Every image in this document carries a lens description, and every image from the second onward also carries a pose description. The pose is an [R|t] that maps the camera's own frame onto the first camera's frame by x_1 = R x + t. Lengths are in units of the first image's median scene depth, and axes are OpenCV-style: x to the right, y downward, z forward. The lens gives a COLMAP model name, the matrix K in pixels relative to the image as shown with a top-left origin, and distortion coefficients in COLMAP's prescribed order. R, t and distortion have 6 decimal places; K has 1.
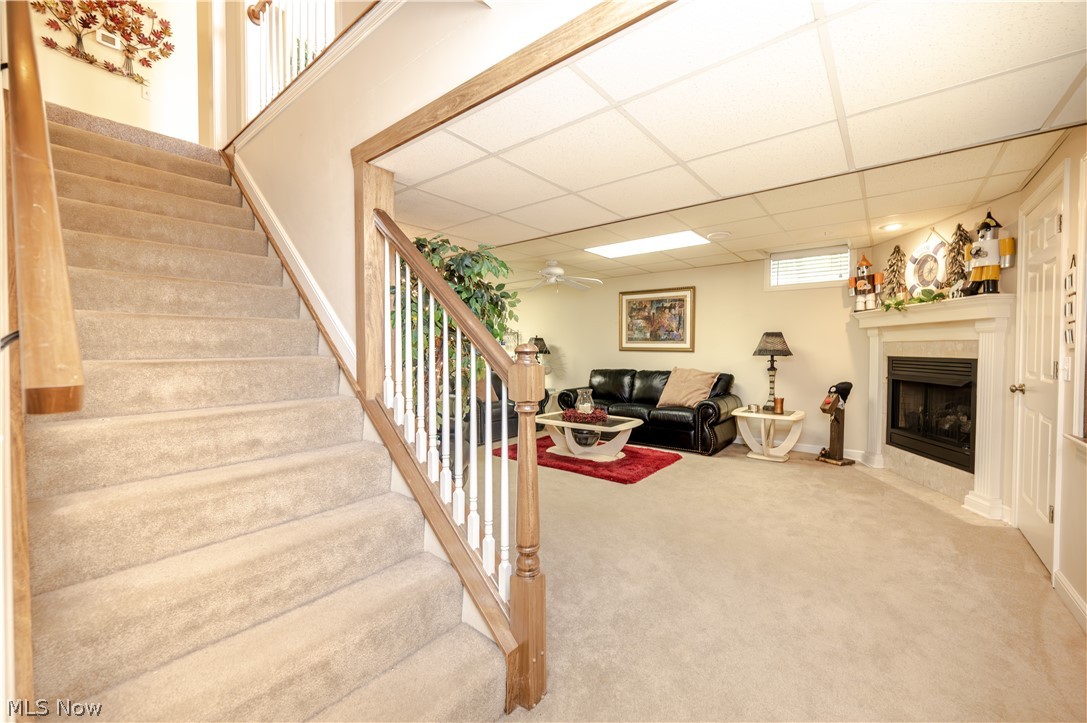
lens RADIAL K [[431.5, 0, 544.2], [0, 431.5, 360.2], [0, 0, 1]] dist [-0.001773, -0.000060]
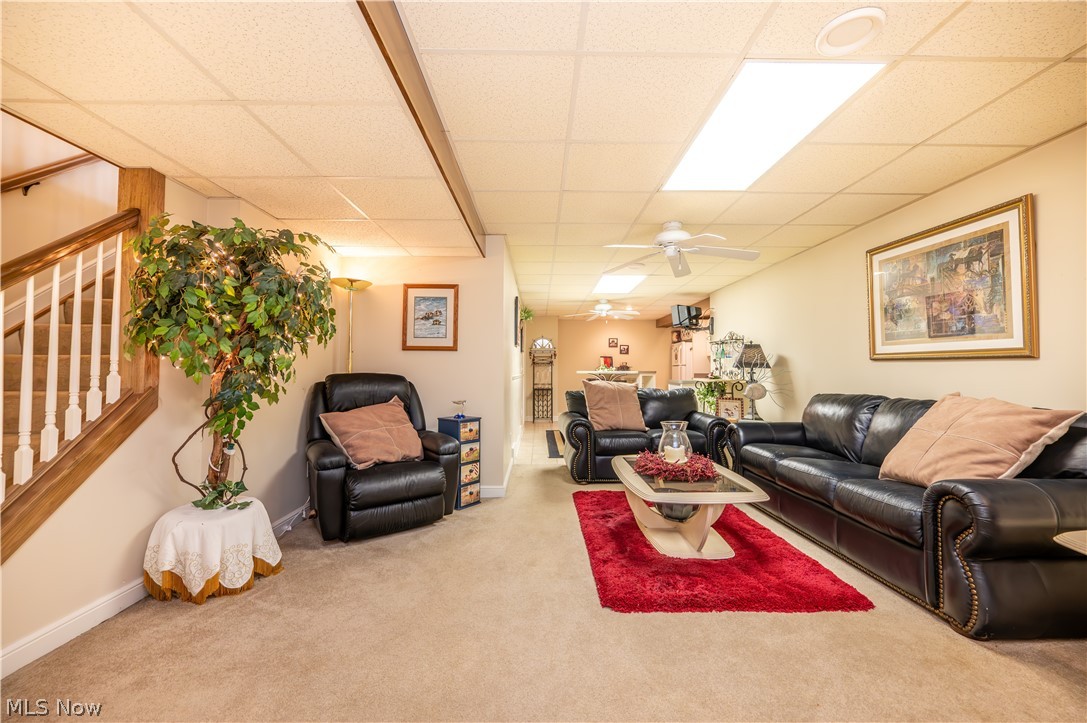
lens RADIAL K [[431.5, 0, 544.2], [0, 431.5, 360.2], [0, 0, 1]] dist [-0.001773, -0.000060]
pose [[0.640799, -0.017387, -0.767512, 0.360134], [-0.022880, 0.998867, -0.041730, 0.010097], [0.767368, 0.044301, 0.639675, 0.397610]]
